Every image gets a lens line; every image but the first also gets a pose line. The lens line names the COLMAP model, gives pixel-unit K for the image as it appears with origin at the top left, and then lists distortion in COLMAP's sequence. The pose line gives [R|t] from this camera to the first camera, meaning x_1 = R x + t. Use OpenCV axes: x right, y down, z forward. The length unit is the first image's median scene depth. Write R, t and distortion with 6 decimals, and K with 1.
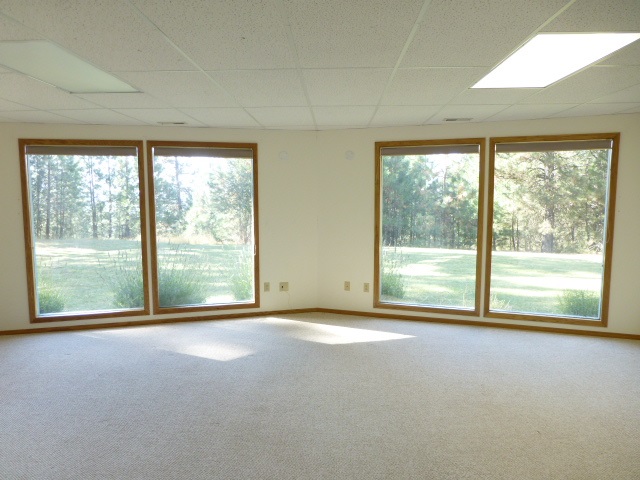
lens RADIAL K [[465.0, 0, 329.1], [0, 465.0, 241.3], [0, 0, 1]] dist [-0.028357, 0.000491]
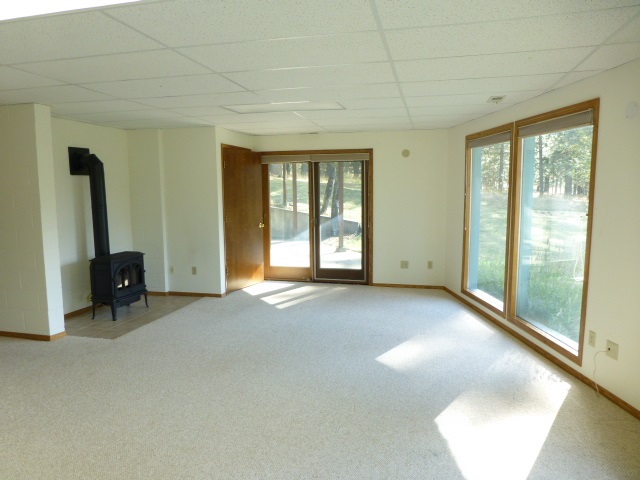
lens RADIAL K [[465.0, 0, 329.1], [0, 465.0, 241.3], [0, 0, 1]] dist [-0.028357, 0.000491]
pose [[-0.199082, 0.114045, -0.973324, 0.559939], [-0.108643, 0.984515, 0.137578, -0.078062], [0.973942, 0.133135, -0.183609, 0.863250]]
